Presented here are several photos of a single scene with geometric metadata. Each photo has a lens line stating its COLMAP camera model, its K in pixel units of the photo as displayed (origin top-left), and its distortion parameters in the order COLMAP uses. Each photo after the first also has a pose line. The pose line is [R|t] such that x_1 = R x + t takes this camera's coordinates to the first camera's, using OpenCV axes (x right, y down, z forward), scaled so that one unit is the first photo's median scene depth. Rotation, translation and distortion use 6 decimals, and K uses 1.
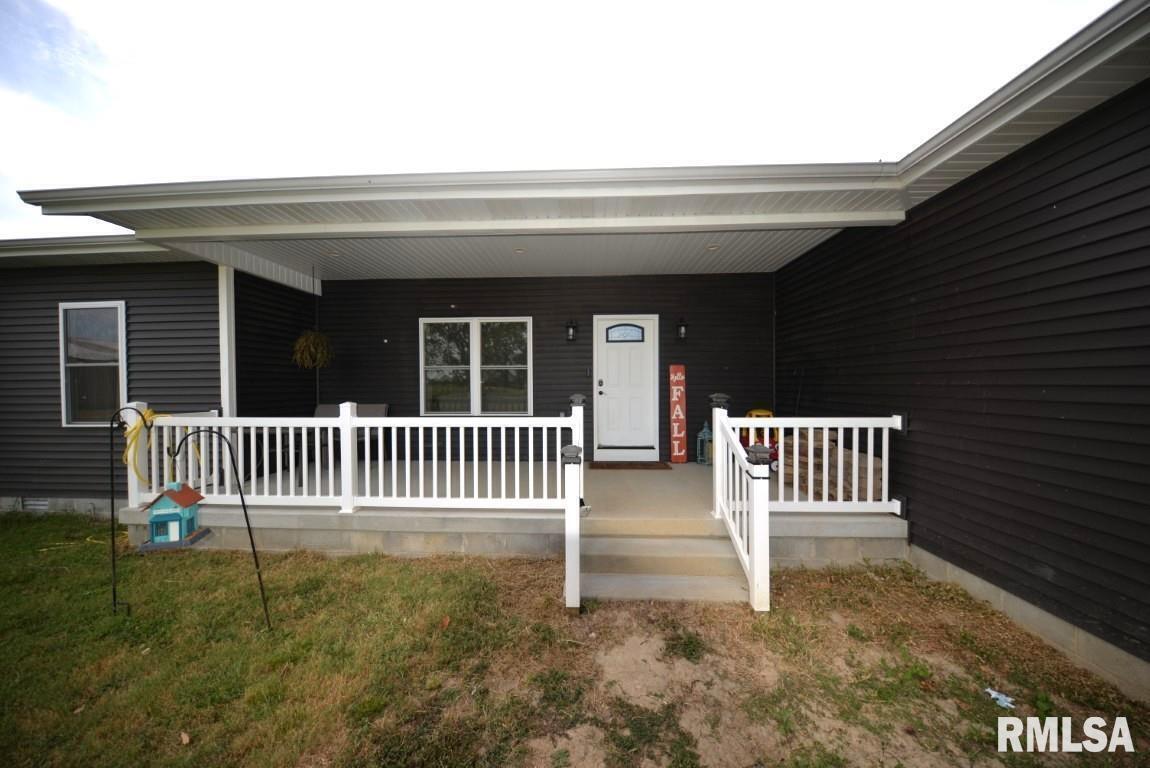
lens RADIAL K [[376.3, 0, 575.3], [0, 376.3, 387.3], [0, 0, 1]] dist [-0.001825, -0.003618]
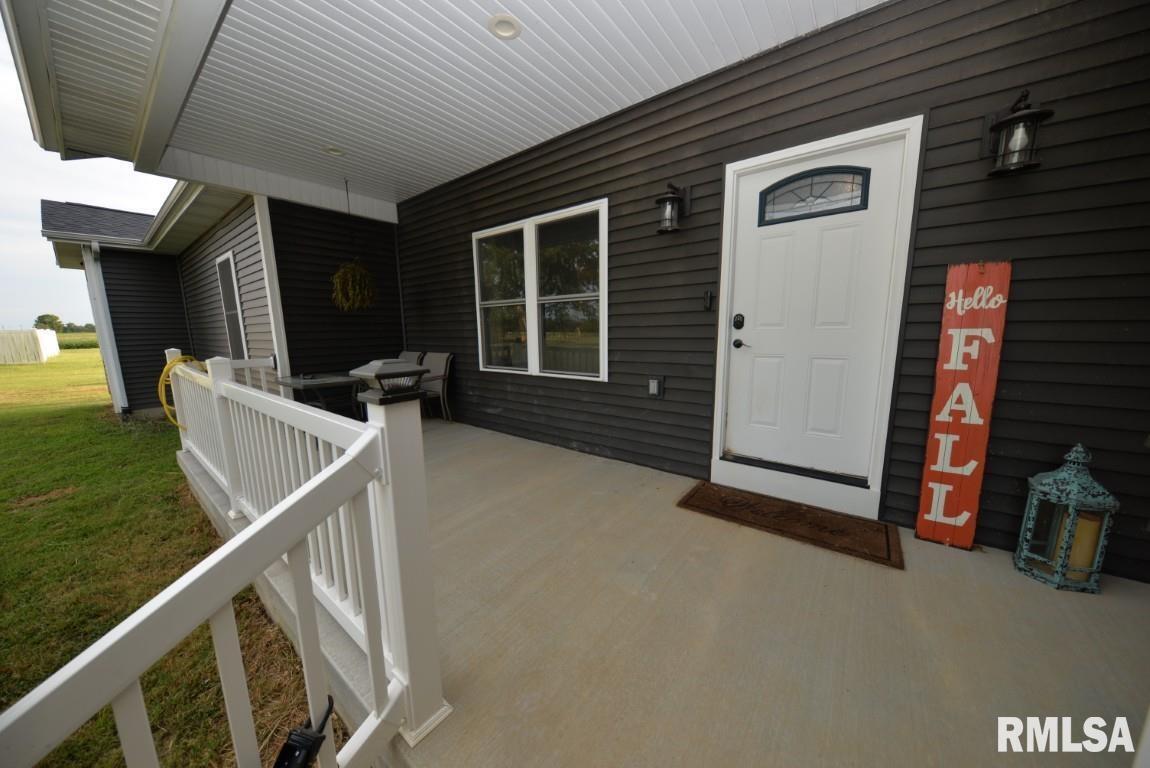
lens RADIAL K [[376.3, 0, 579.6], [0, 376.3, 385.5], [0, 0, 1]] dist [-0.001825, -0.003618]
pose [[0.812772, 0.082543, -0.576704, 0.185284], [0.006155, 0.988640, 0.150177, -0.004558], [0.582549, -0.125609, 0.803031, 0.523741]]
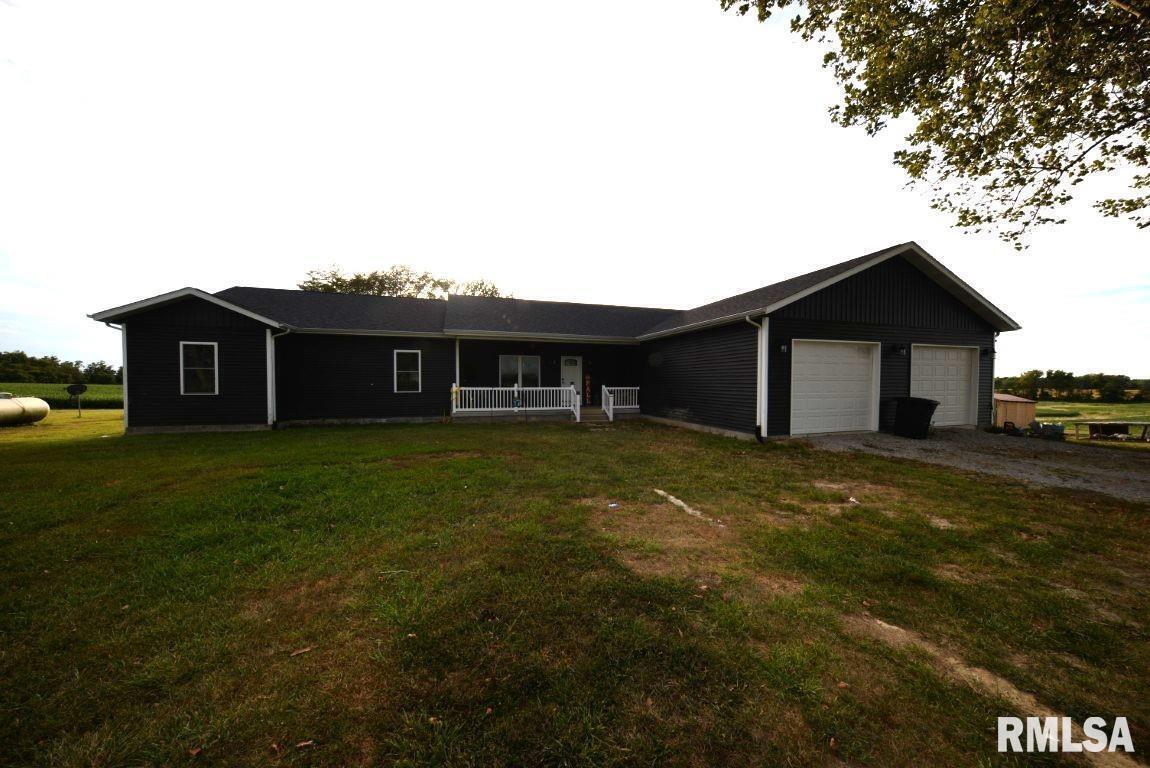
lens RADIAL K [[376.3, 0, 577.5], [0, 376.3, 386.0], [0, 0, 1]] dist [-0.001825, -0.003618]
pose [[0.941040, 0.001287, 0.338292, -0.817195], [-0.004760, 0.999944, 0.009436, 0.014985], [-0.338261, -0.010489, 0.940994, -1.788675]]
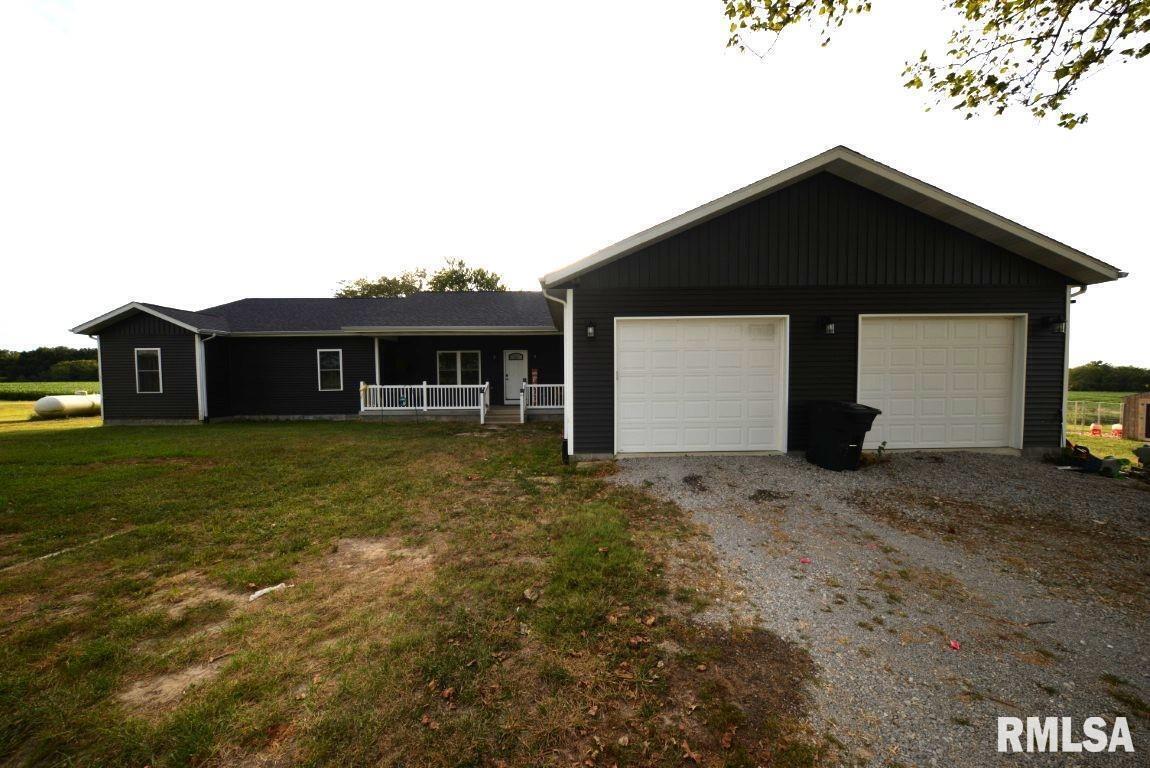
lens RADIAL K [[376.3, 0, 578.3], [0, 376.3, 387.4], [0, 0, 1]] dist [-0.001825, -0.003618]
pose [[0.998292, -0.005996, 0.058111, 0.421635], [0.004484, 0.999649, 0.026117, 0.006109], [-0.058248, -0.025812, 0.997968, -1.705854]]
